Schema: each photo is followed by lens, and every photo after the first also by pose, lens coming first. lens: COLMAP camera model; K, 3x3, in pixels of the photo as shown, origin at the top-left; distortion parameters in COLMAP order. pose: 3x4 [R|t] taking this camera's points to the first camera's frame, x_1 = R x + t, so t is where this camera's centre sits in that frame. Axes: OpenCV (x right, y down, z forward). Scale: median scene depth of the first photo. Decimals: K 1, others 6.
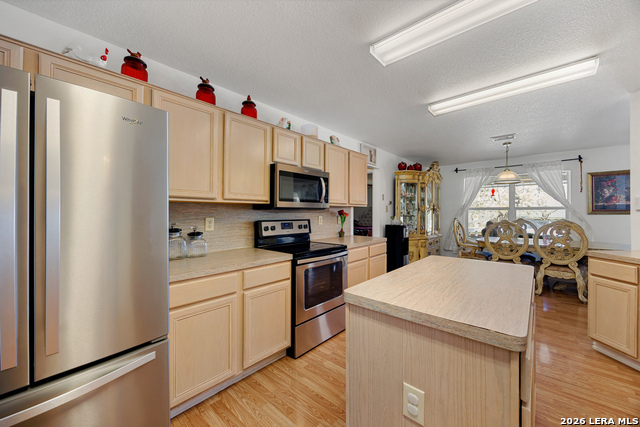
lens RADIAL K [[250.0, 0, 324.5], [0, 250.0, 213.7], [0, 0, 1]] dist [0.001299, -0.000492]
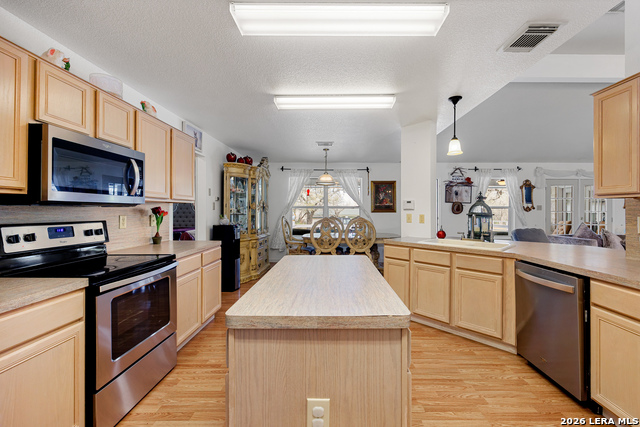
lens RADIAL K [[274.4, 0, 335.0], [0, 274.4, 213.4], [0, 0, 1]] dist [0.003410, 0.000555]
pose [[0.746466, -0.004075, 0.665411, -0.100232], [0.000543, 0.999985, 0.005514, -0.000109], [-0.665423, -0.003755, 0.746457, 0.073404]]
